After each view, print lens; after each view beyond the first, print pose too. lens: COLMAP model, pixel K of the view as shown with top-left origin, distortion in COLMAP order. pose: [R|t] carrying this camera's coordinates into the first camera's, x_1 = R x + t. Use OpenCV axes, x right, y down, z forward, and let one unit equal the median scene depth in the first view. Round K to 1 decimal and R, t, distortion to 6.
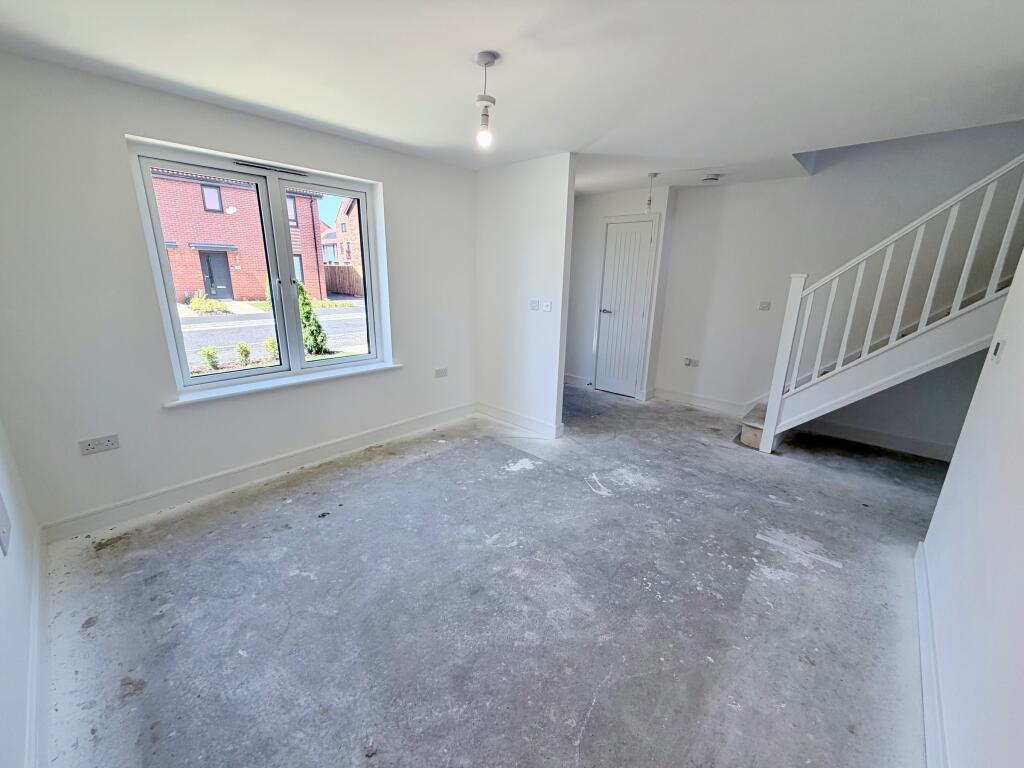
lens RADIAL K [[406.3, 0, 506.2], [0, 406.3, 384.1], [0, 0, 1]] dist [-0.002800, 0.000512]
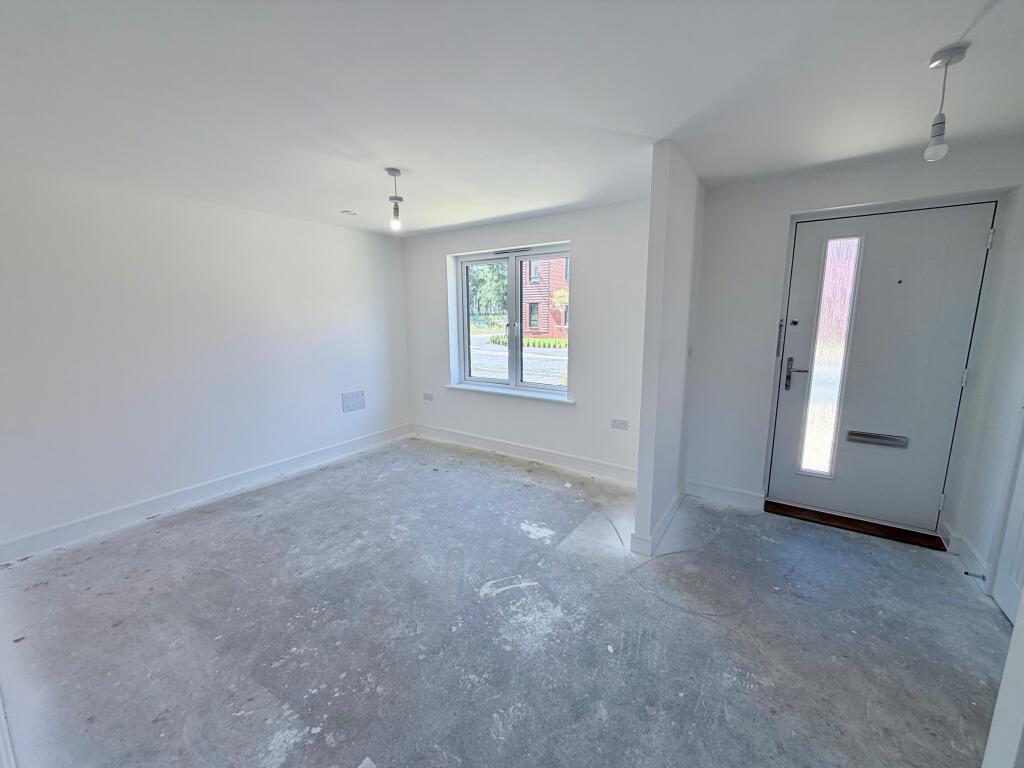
lens RADIAL K [[406.3, 0, 506.6], [0, 406.3, 383.5], [0, 0, 1]] dist [-0.002800, 0.000512]
pose [[0.146963, 0.147764, -0.978043, 1.044531], [-0.251810, 0.961791, 0.107471, -0.227919], [0.956553, 0.230487, 0.178556, 0.891430]]
